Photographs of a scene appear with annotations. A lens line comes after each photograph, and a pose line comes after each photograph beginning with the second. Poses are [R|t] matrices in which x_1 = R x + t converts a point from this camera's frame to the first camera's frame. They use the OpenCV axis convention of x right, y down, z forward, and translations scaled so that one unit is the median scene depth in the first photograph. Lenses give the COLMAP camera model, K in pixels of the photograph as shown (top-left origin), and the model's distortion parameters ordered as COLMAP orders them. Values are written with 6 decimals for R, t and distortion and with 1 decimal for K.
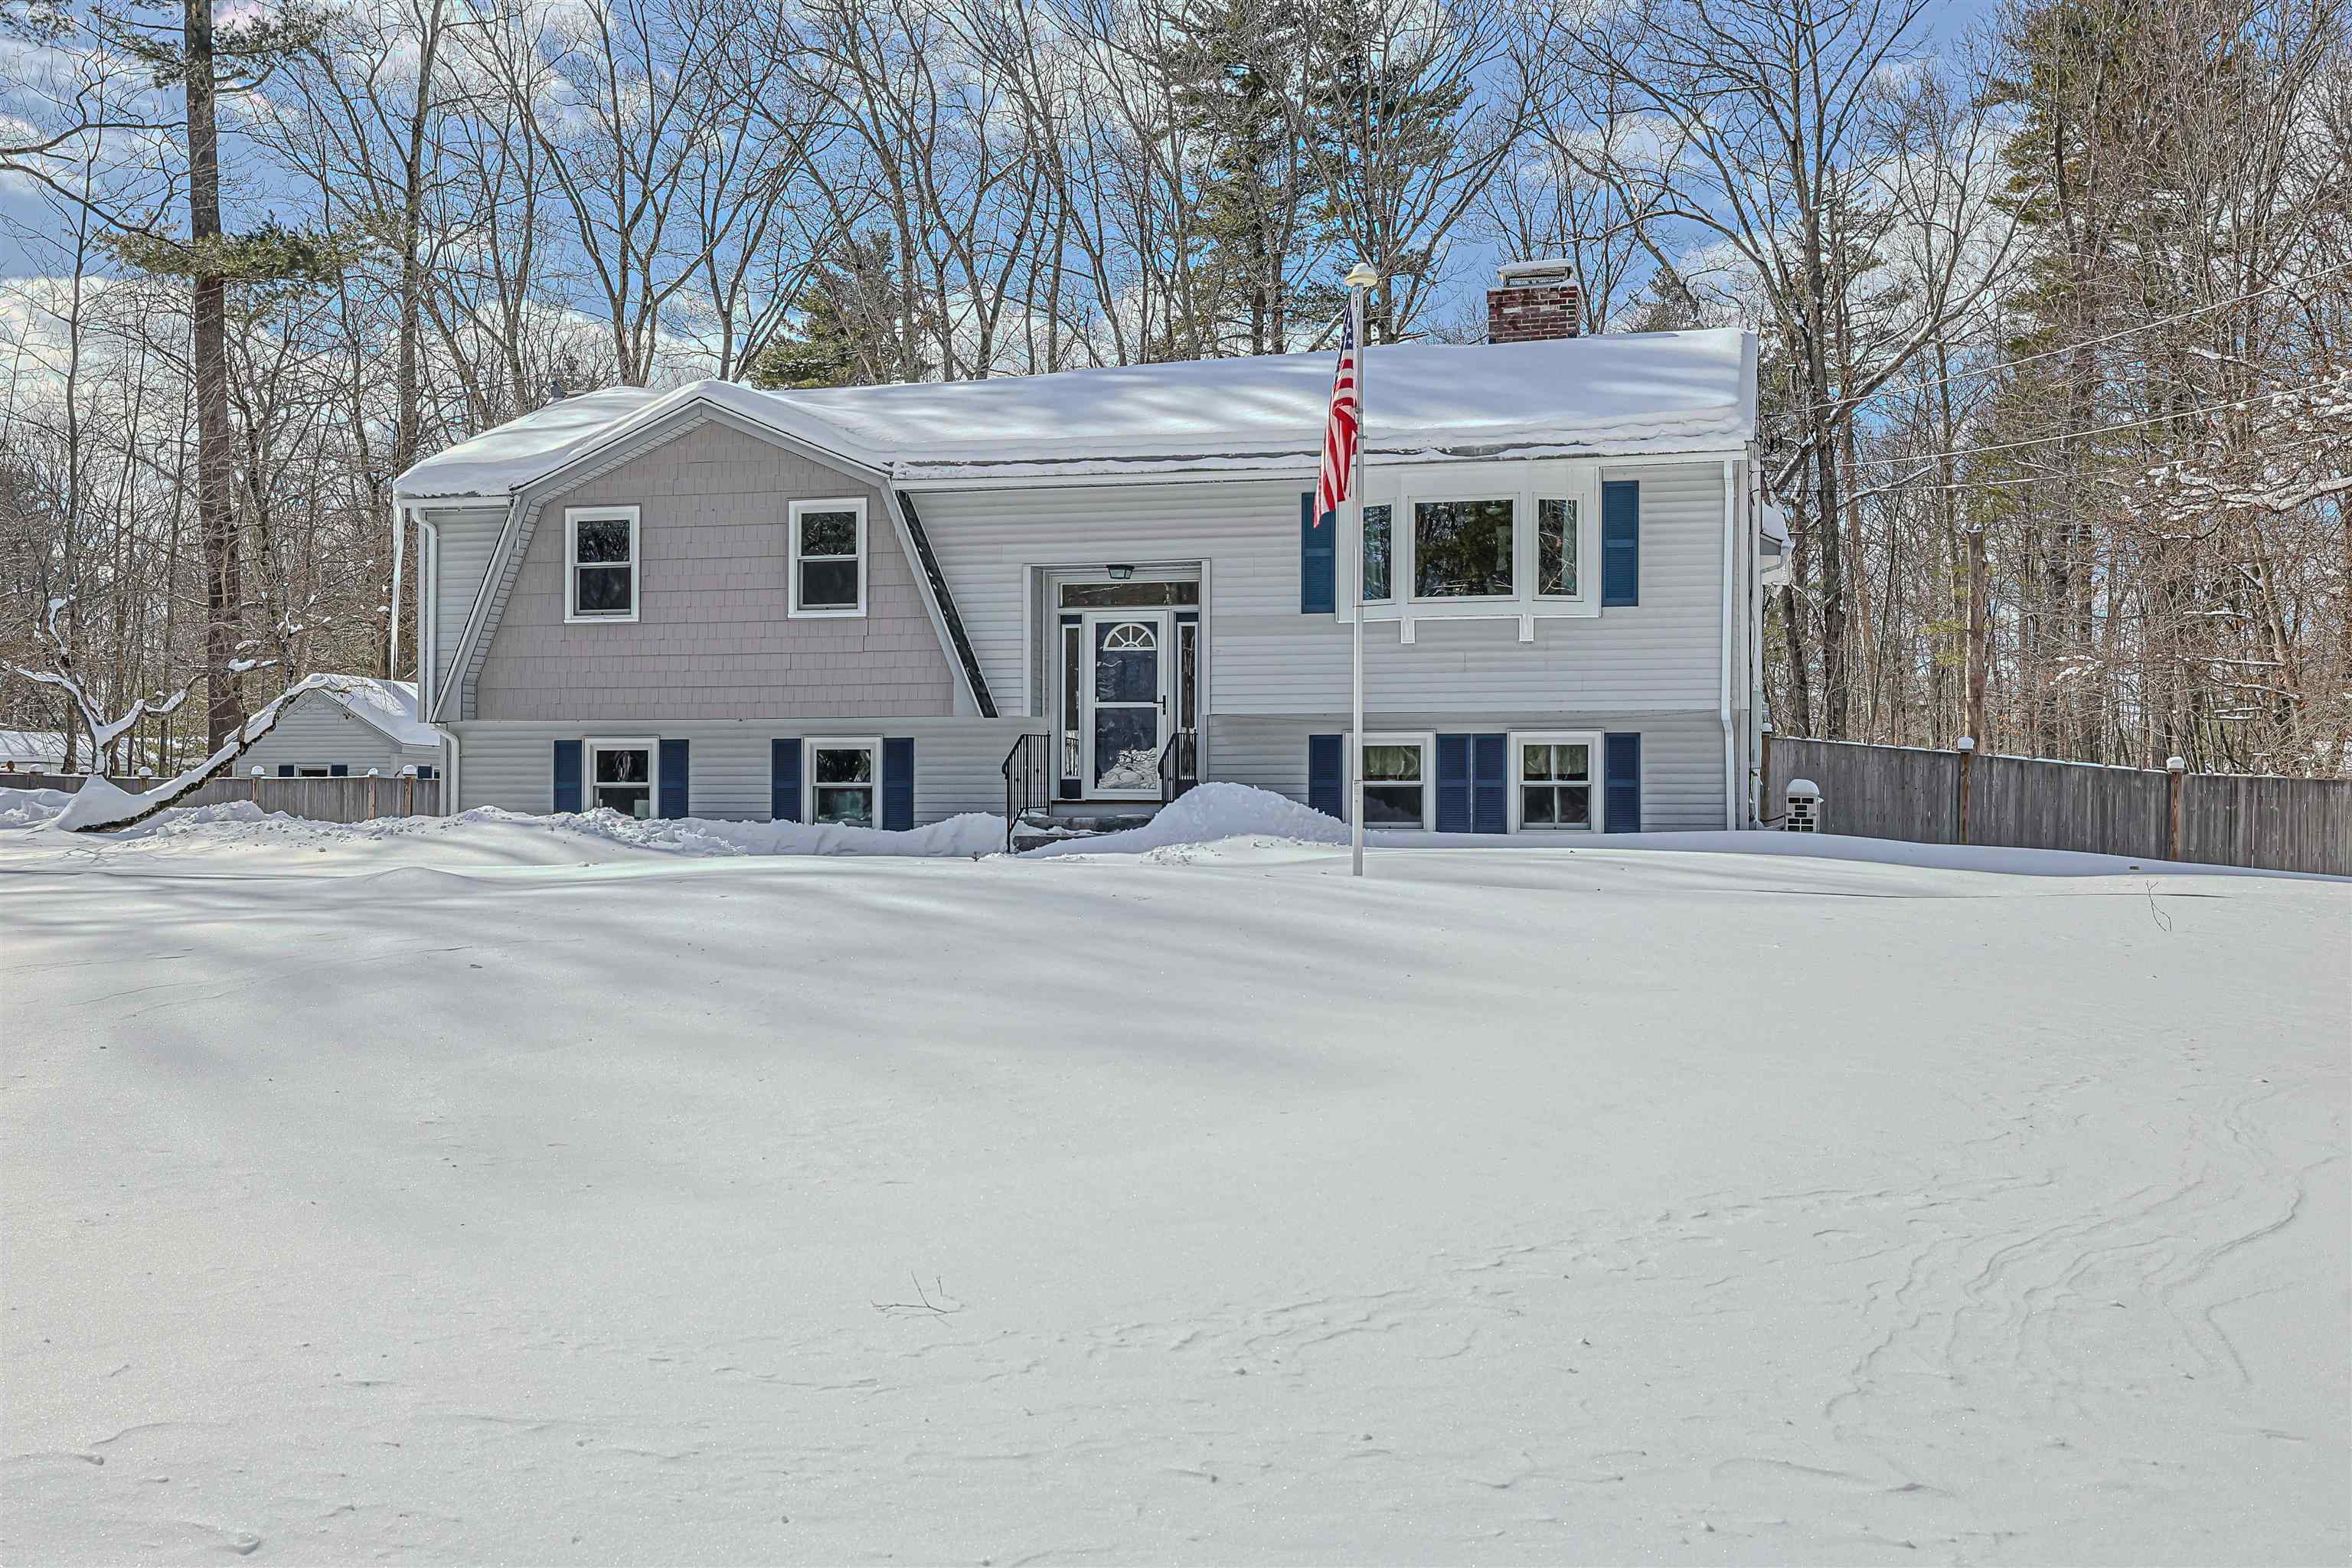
lens RADIAL K [[2240.9, 0, 1174.2], [0, 2240.9, 783.5], [0, 0, 1]] dist [0.020495, 0.000000]
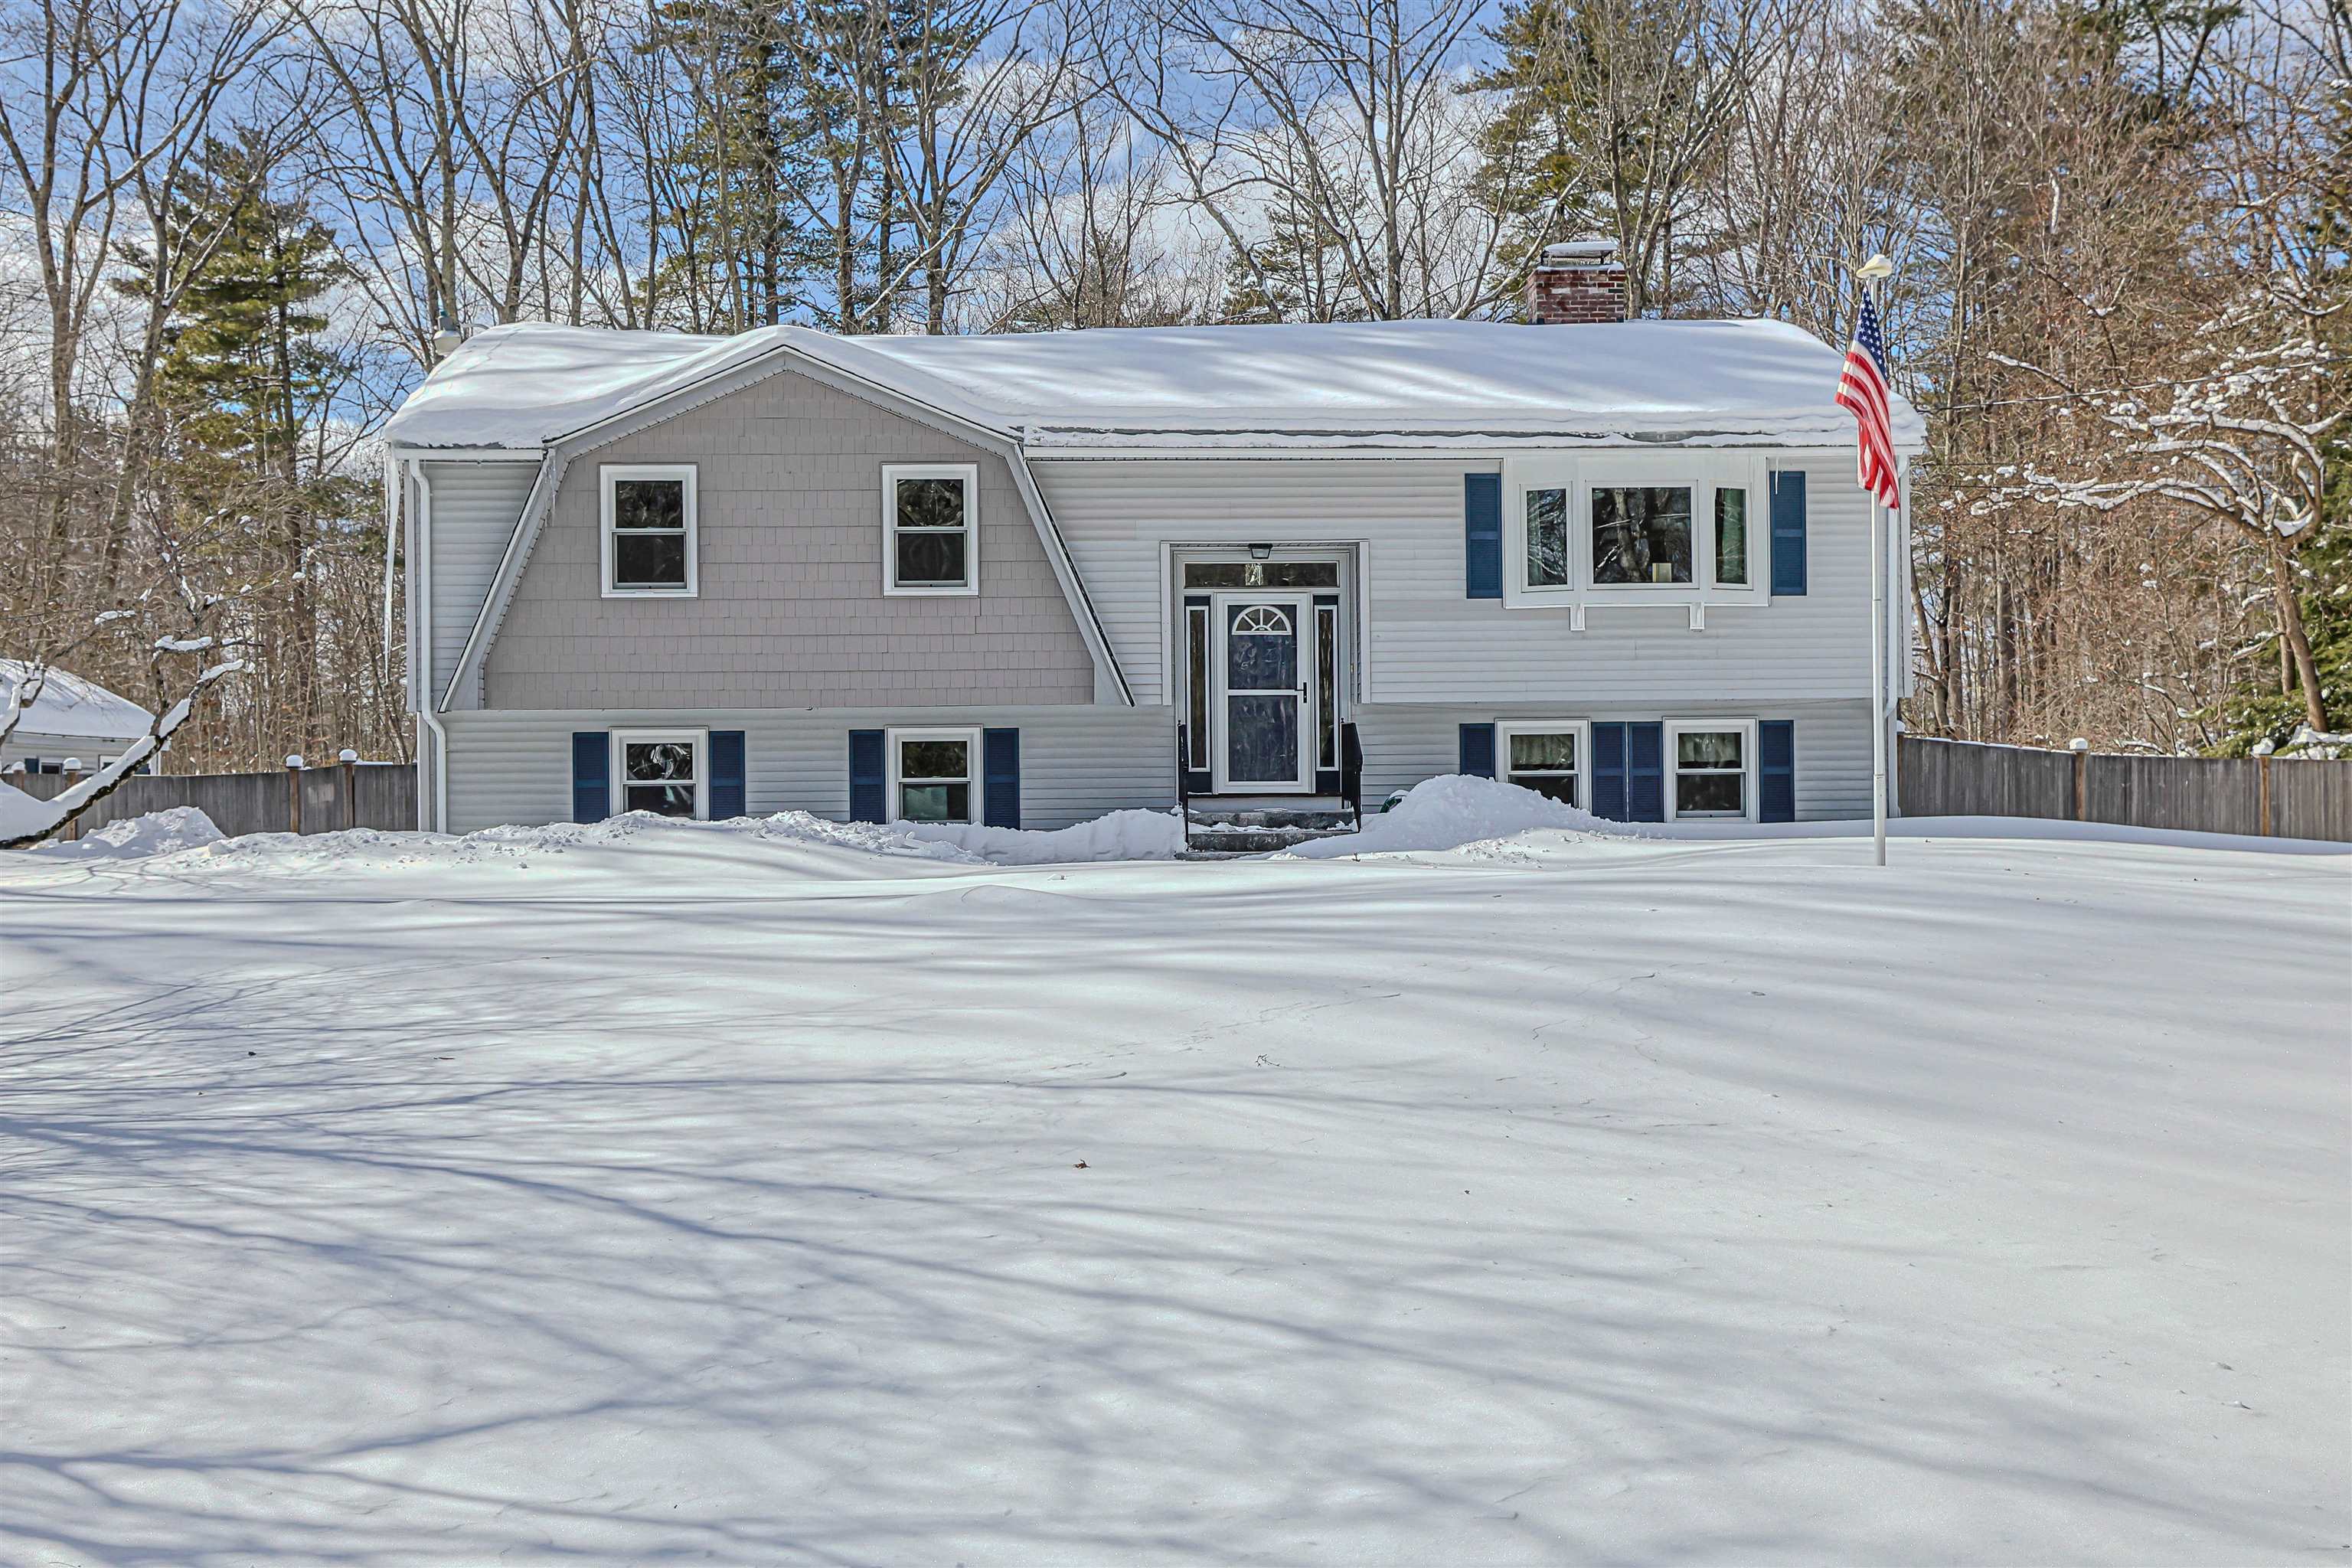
lens RADIAL K [[2372.9, 0, 1178.2], [0, 2372.9, 786.6], [0, 0, 1]] dist [0.031889, 0.000000]
pose [[0.951334, -0.012802, 0.307896, -0.355984], [0.009244, 0.999873, 0.013013, -0.008578], [-0.308023, -0.009533, 0.951331, 0.058347]]
